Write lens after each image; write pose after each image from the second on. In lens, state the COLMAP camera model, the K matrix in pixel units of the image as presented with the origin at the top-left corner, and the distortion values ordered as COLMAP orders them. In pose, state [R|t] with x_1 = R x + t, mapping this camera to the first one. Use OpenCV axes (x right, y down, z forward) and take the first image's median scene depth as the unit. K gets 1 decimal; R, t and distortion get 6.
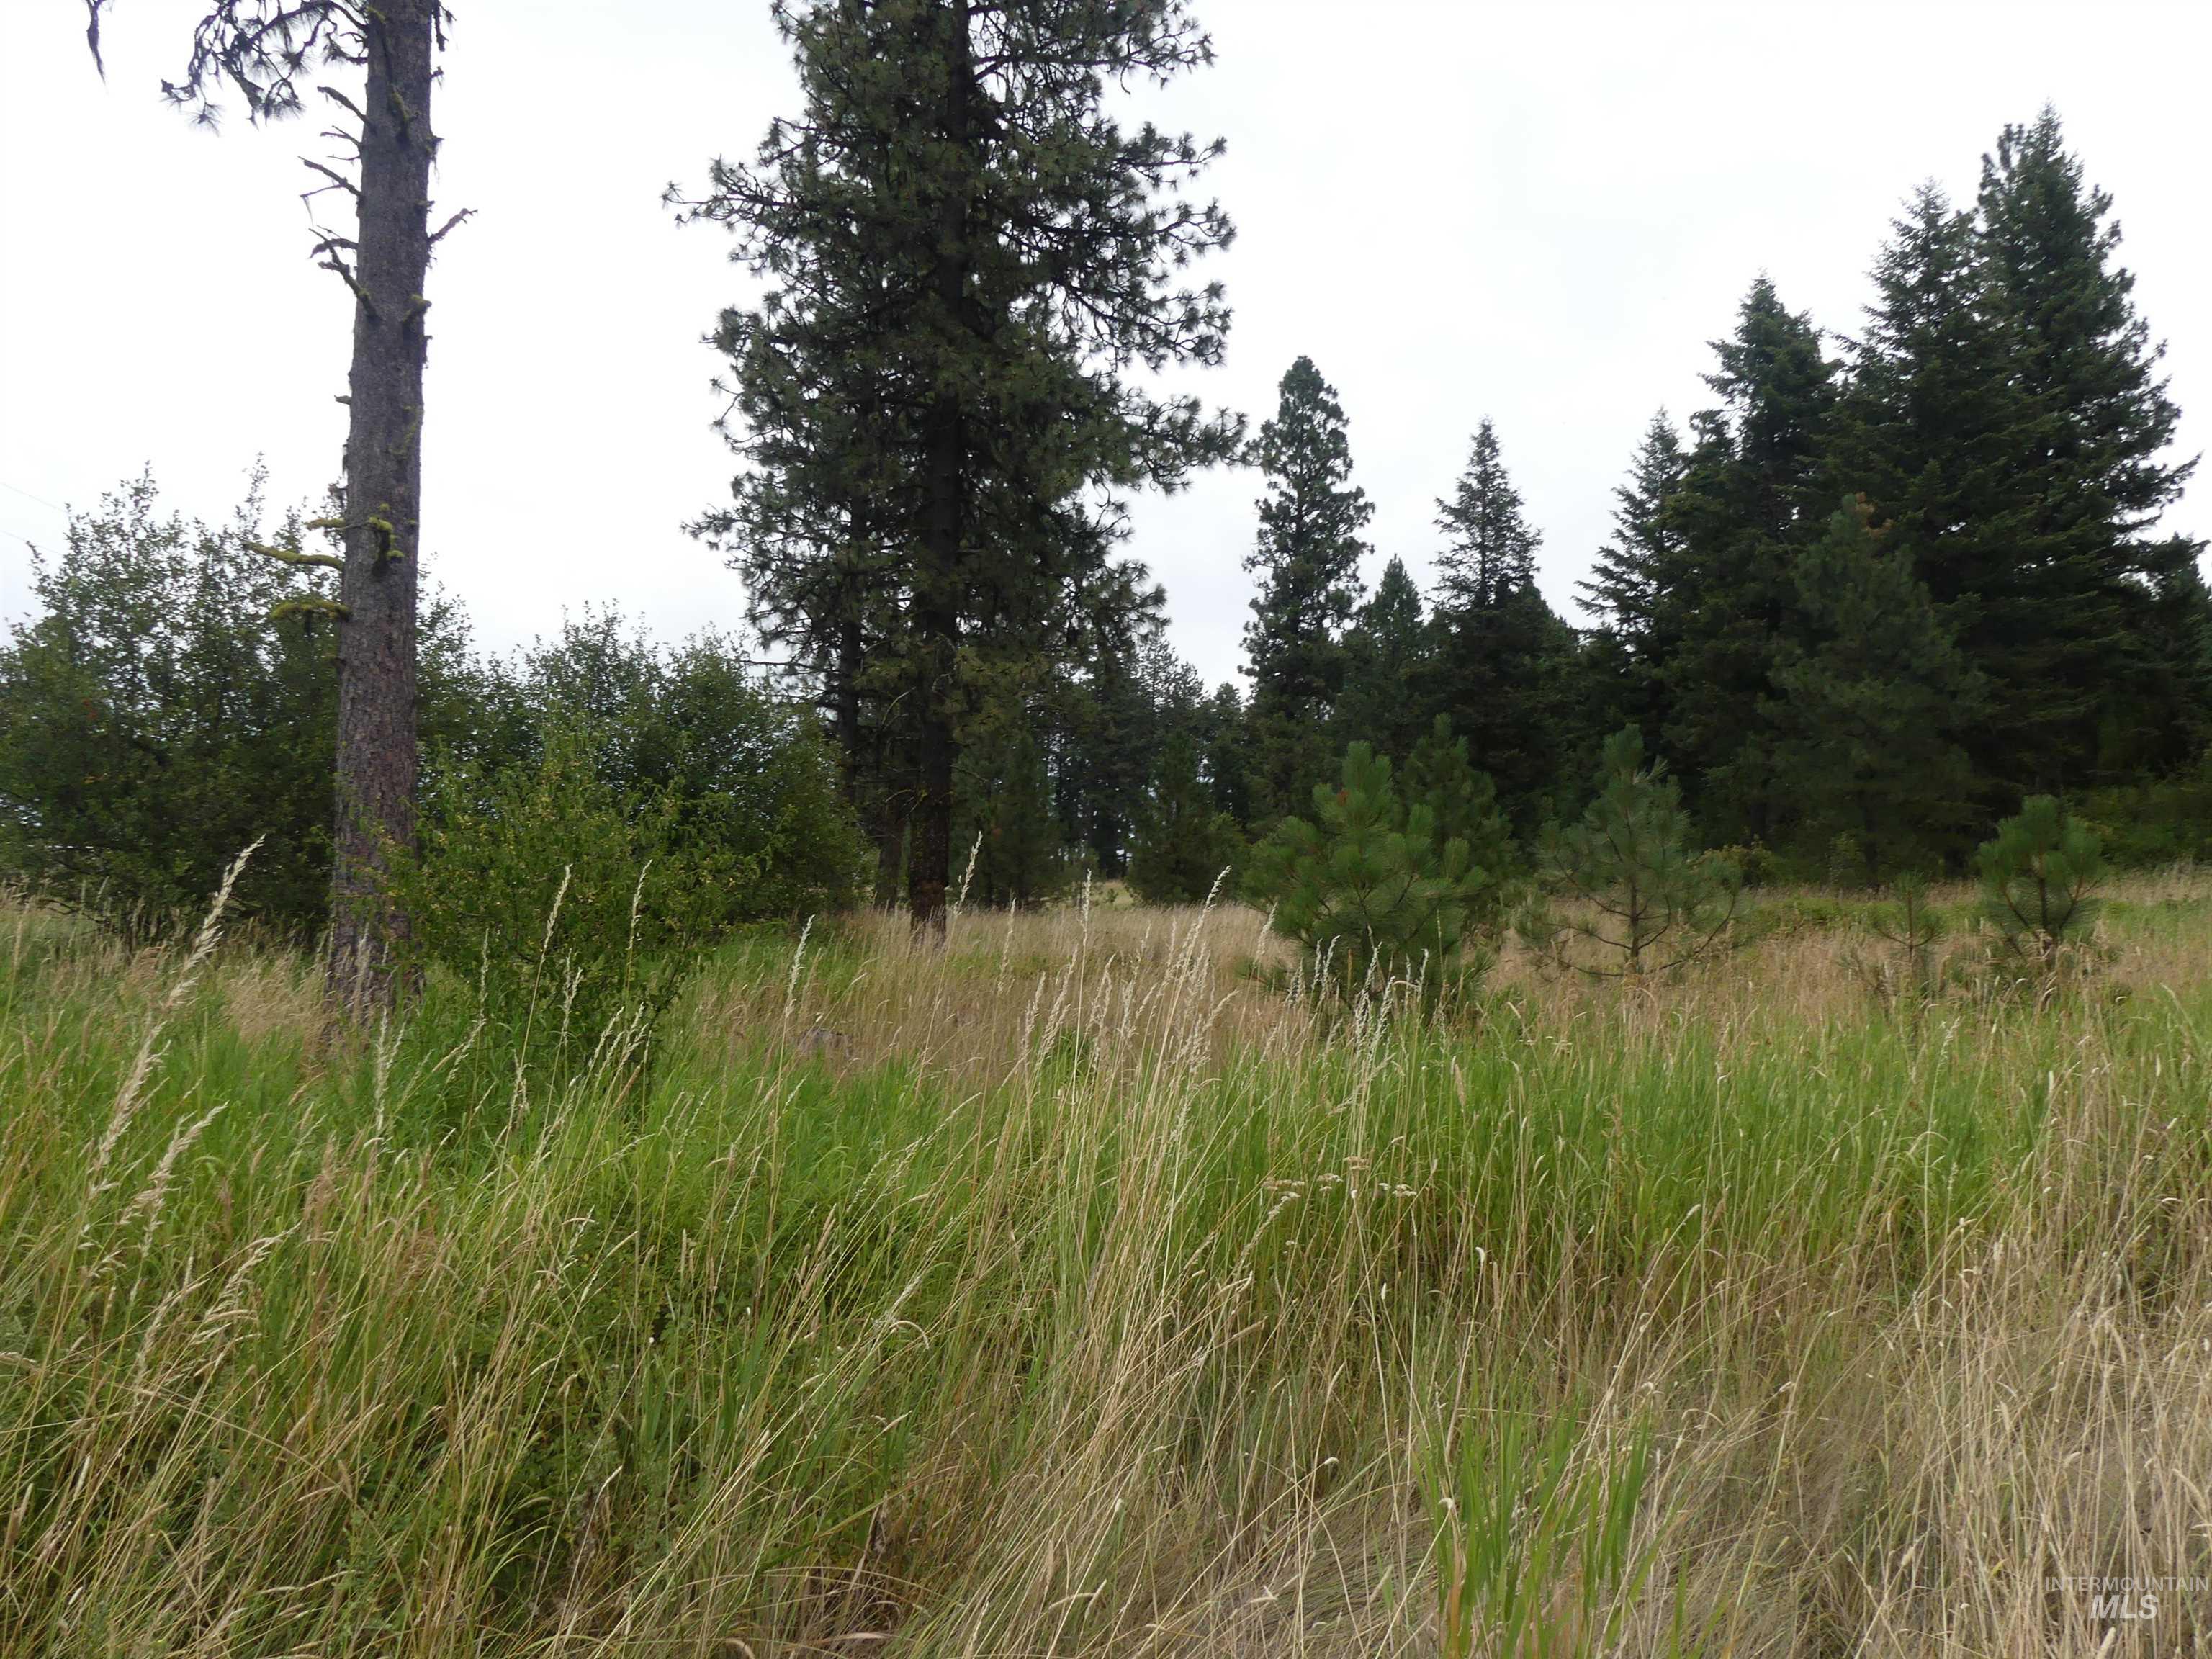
lens RADIAL K [[1668.9, 0, 1111.3], [0, 1668.9, 852.5], [0, 0, 1]] dist [-0.003140, 0.003500]
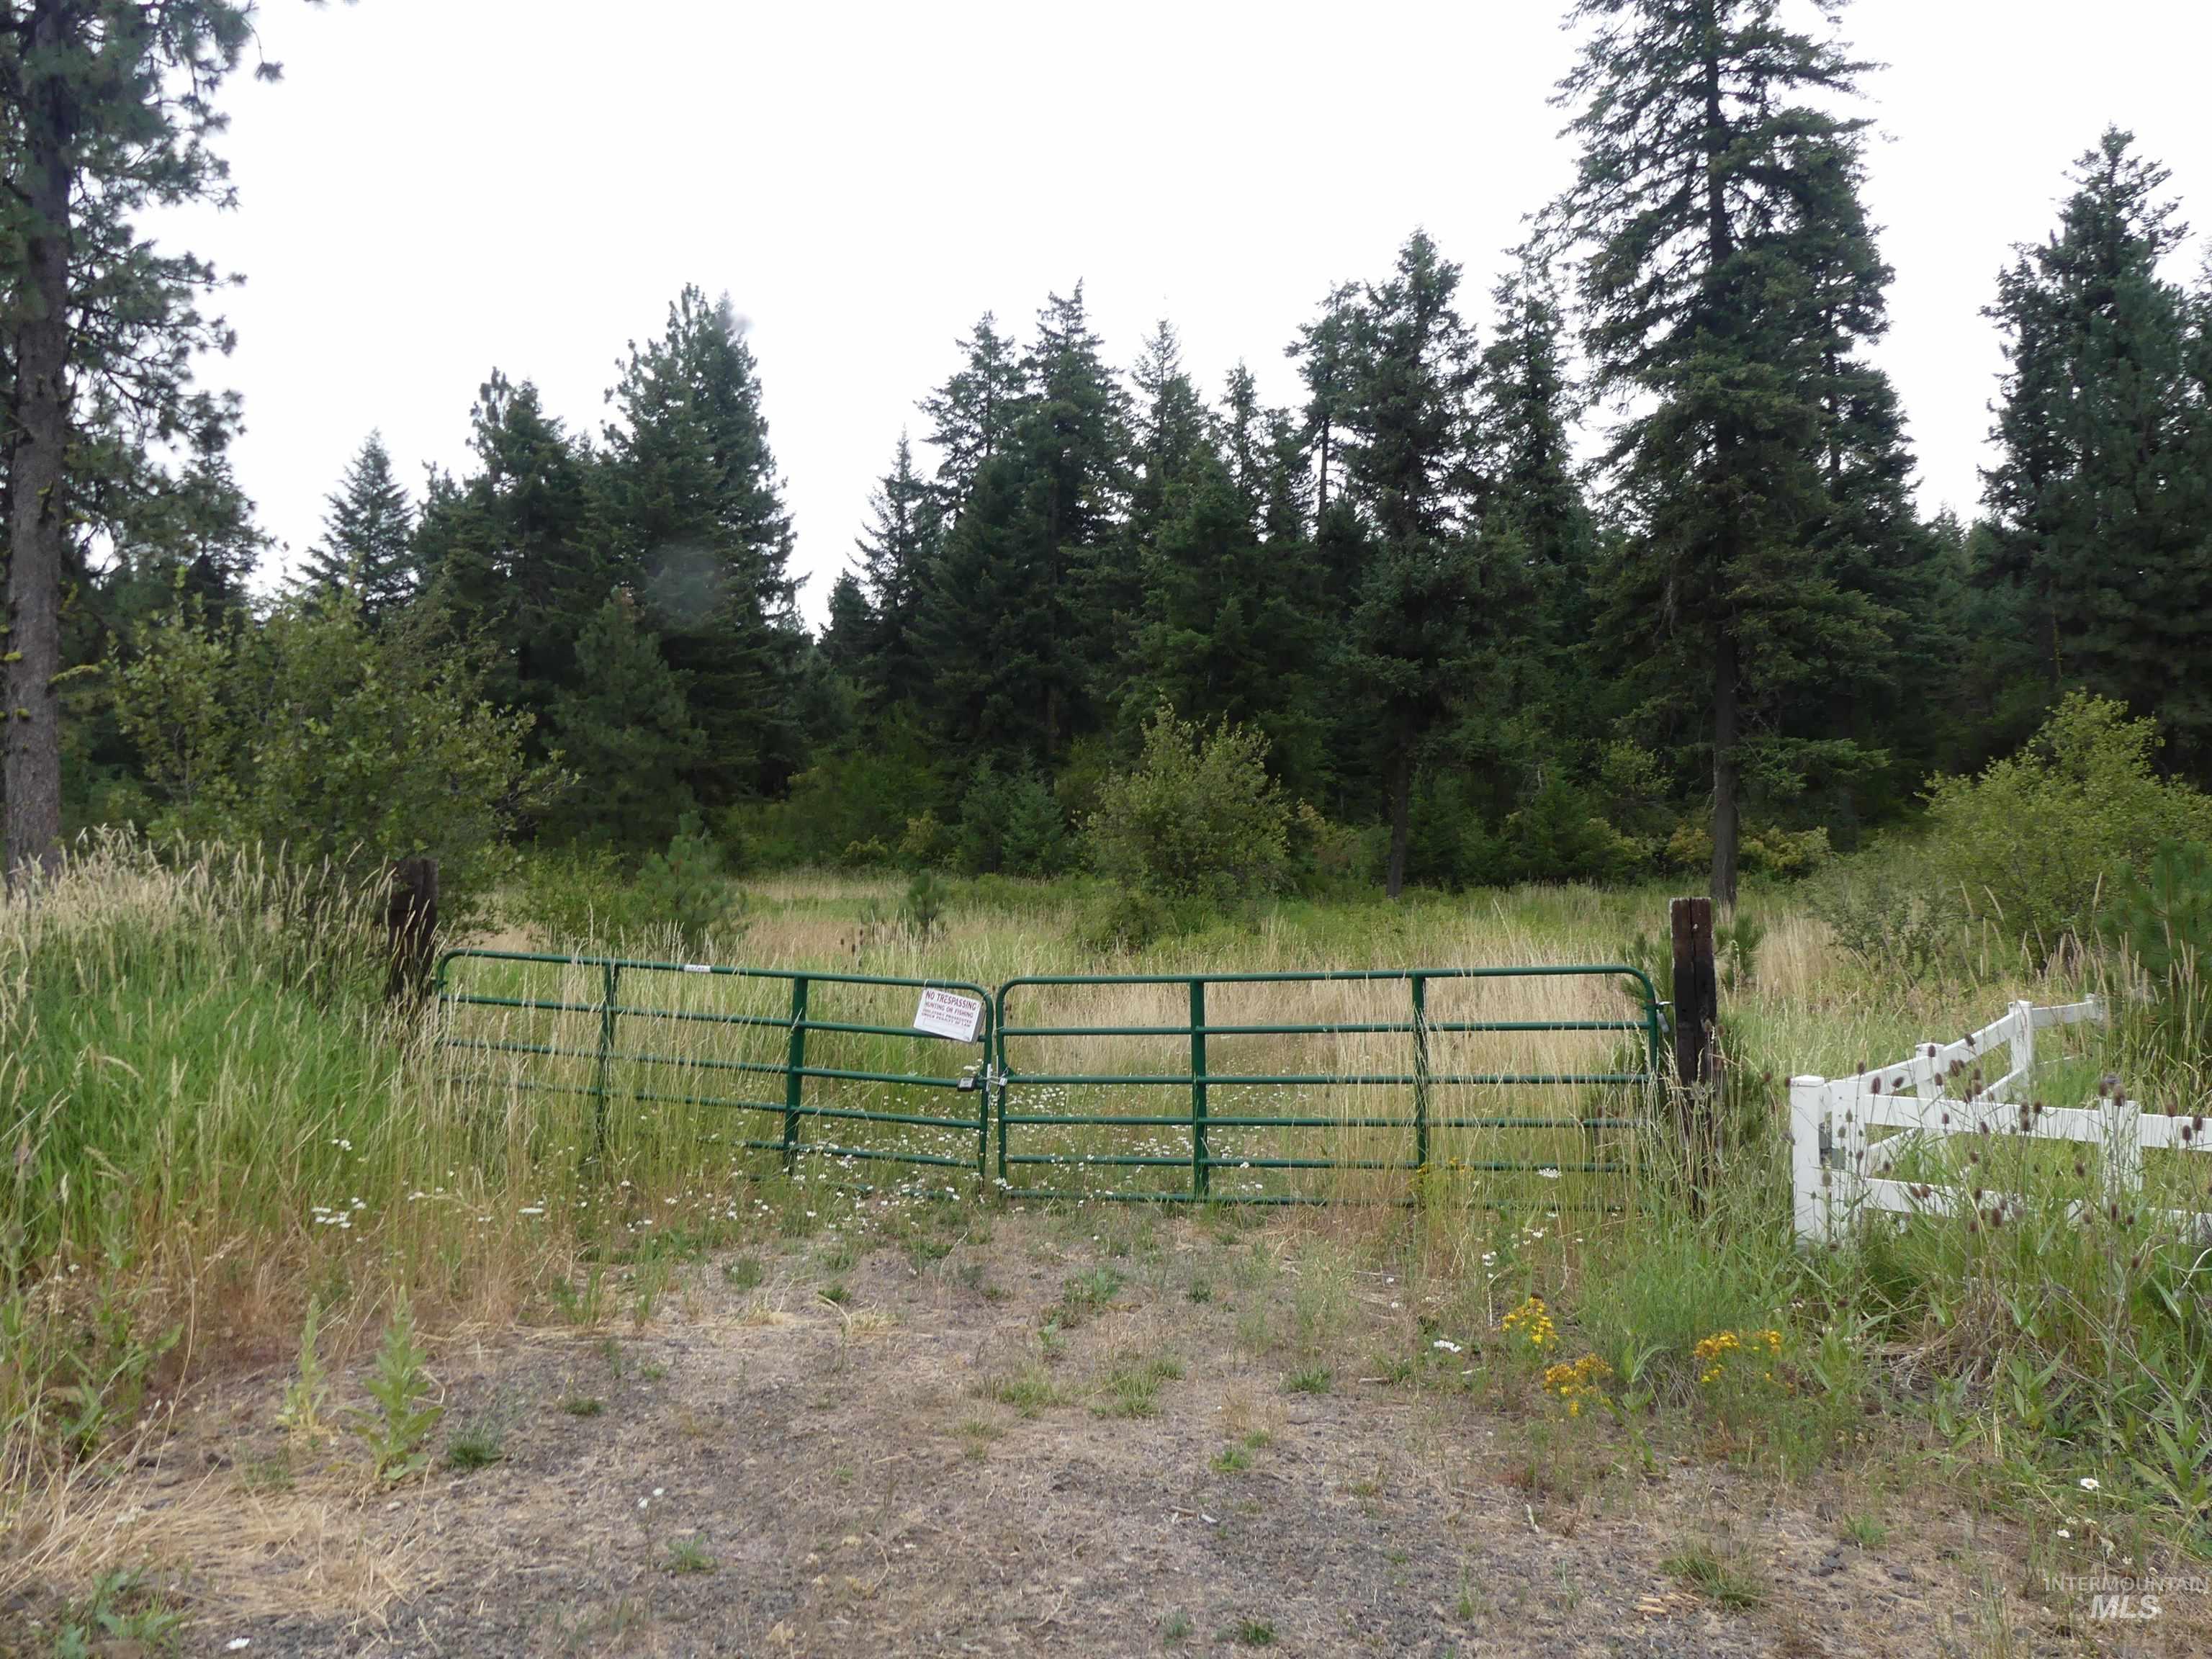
lens RADIAL K [[1674.4, 0, 1116.7], [0, 1674.4, 836.1], [0, 0, 1]] dist [-0.014616, 0.006670]
pose [[0.689852, 0.031294, 0.723274, -0.122987], [-0.034052, 0.999362, -0.010761, -0.008252], [-0.723149, -0.017205, 0.690477, -0.106549]]
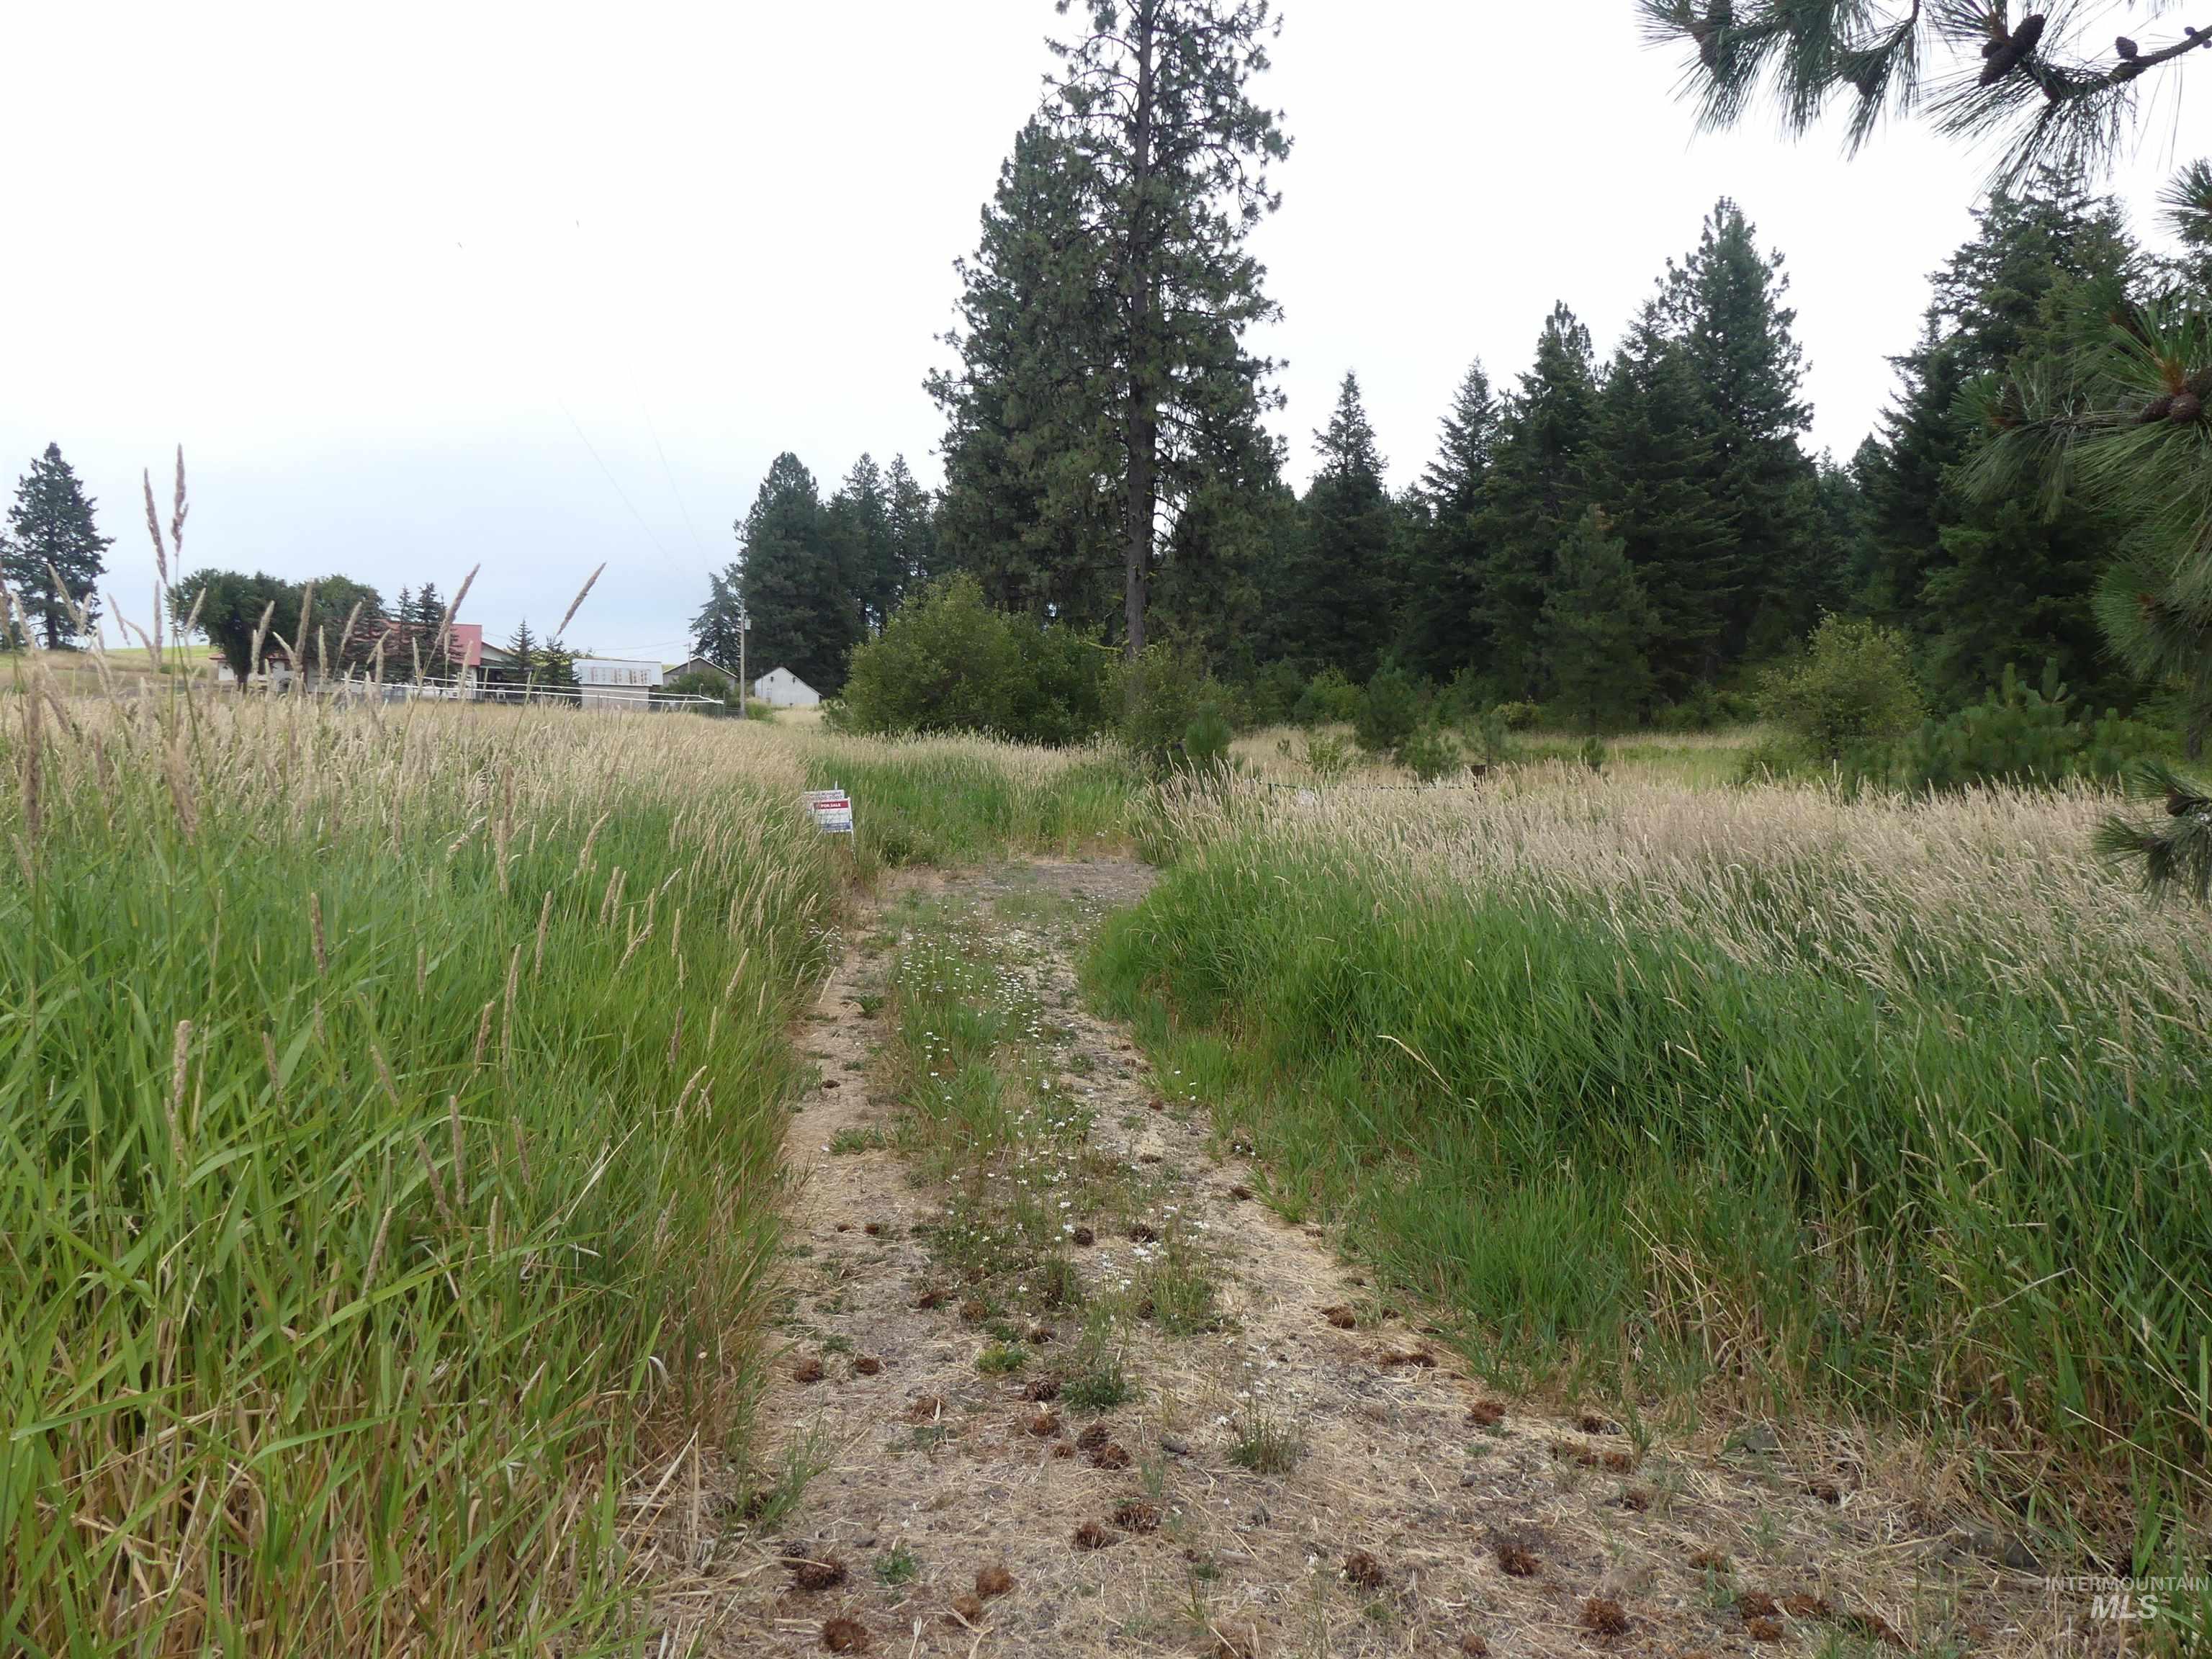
lens RADIAL K [[1668.9, 0, 1111.3], [0, 1668.9, 852.5], [0, 0, 1]] dist [-0.003140, 0.003500]
pose [[0.992304, 0.003249, 0.123786, -0.130950], [-0.017168, 0.993611, 0.111545, -0.021296], [-0.122633, -0.112811, 0.986020, -0.340181]]
